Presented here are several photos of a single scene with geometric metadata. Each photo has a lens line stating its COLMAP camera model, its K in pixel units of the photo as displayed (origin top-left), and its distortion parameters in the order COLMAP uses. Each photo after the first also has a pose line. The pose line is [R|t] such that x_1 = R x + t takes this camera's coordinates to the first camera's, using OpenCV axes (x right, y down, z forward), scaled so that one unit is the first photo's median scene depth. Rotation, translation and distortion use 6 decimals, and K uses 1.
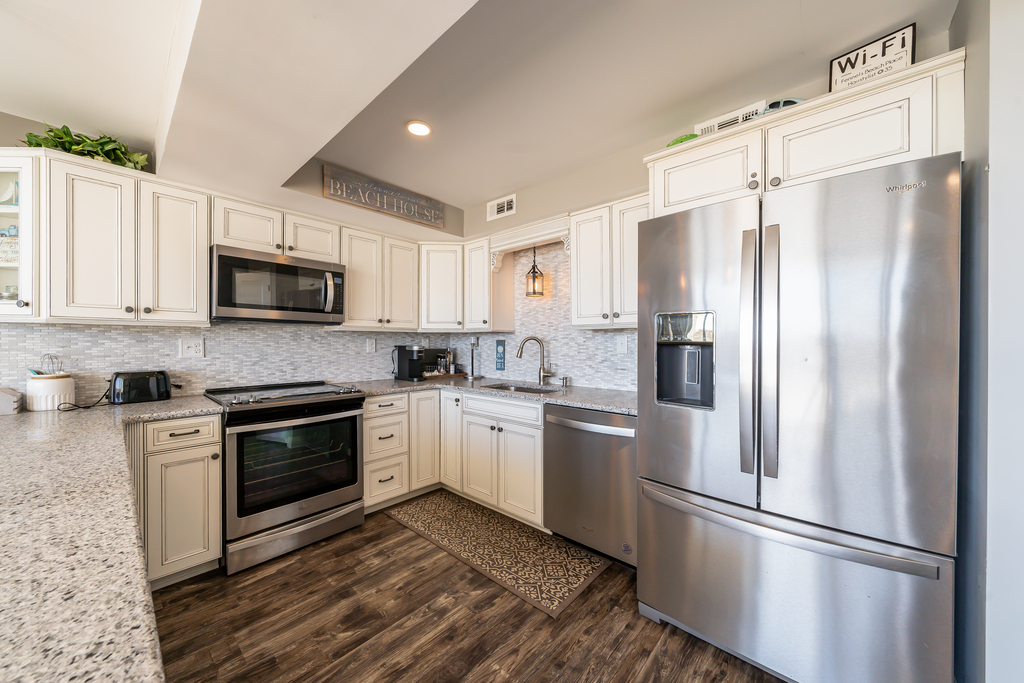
lens RADIAL K [[375.7, 0, 502.9], [0, 375.7, 342.1], [0, 0, 1]] dist [-0.002924, -0.000634]
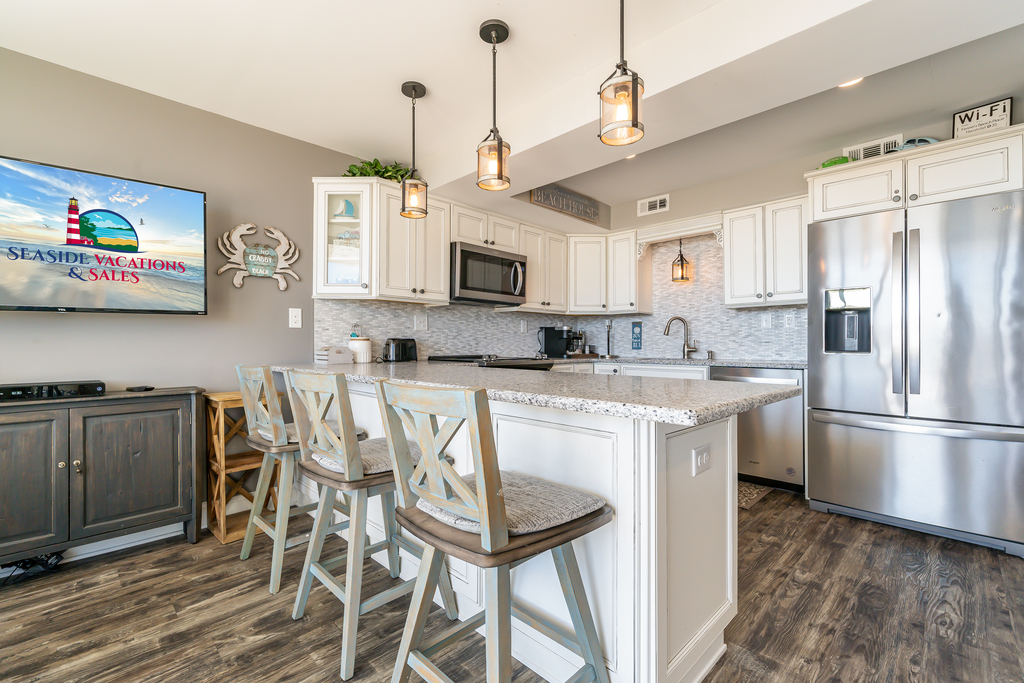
lens RADIAL K [[454.4, 0, 508.1], [0, 454.4, 338.1], [0, 0, 1]] dist [0.000987, 0.000681]
pose [[0.998638, -0.000058, -0.052175, -0.440584], [-0.000590, 0.999923, -0.012405, 0.082336], [0.052171, 0.012419, 0.998561, -0.491105]]
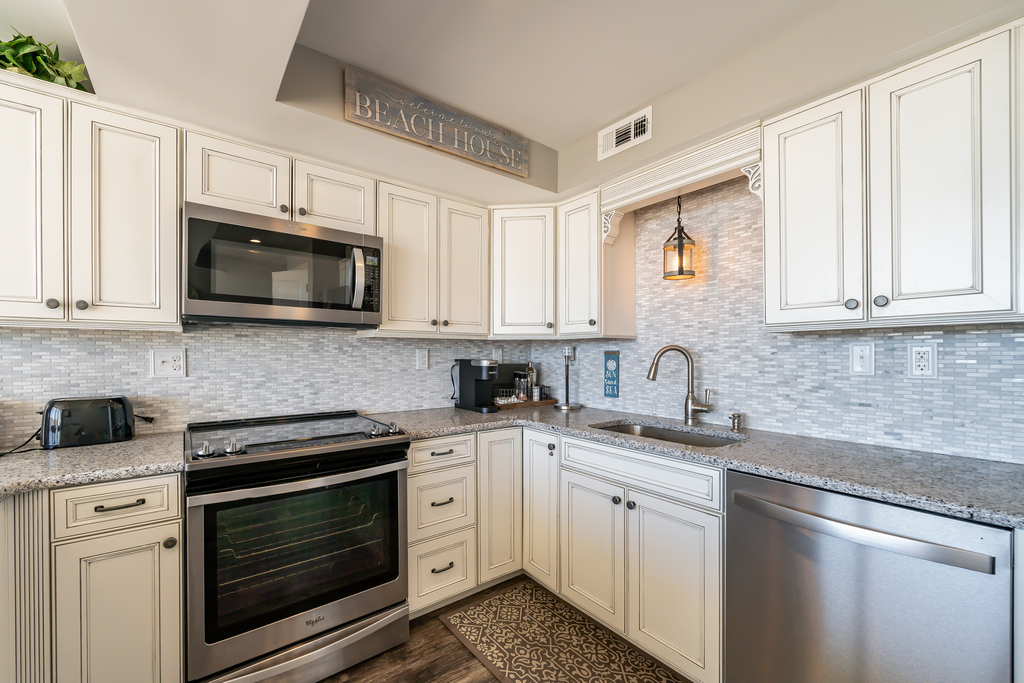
lens RADIAL K [[433.1, 0, 501.0], [0, 433.1, 353.4], [0, 0, 1]] dist [-0.003468, -0.000833]
pose [[0.985136, 0.000168, -0.171777, -0.093606], [-0.000177, 1.000000, -0.000038, -0.001887], [0.171777, 0.000068, 0.985136, 0.315335]]
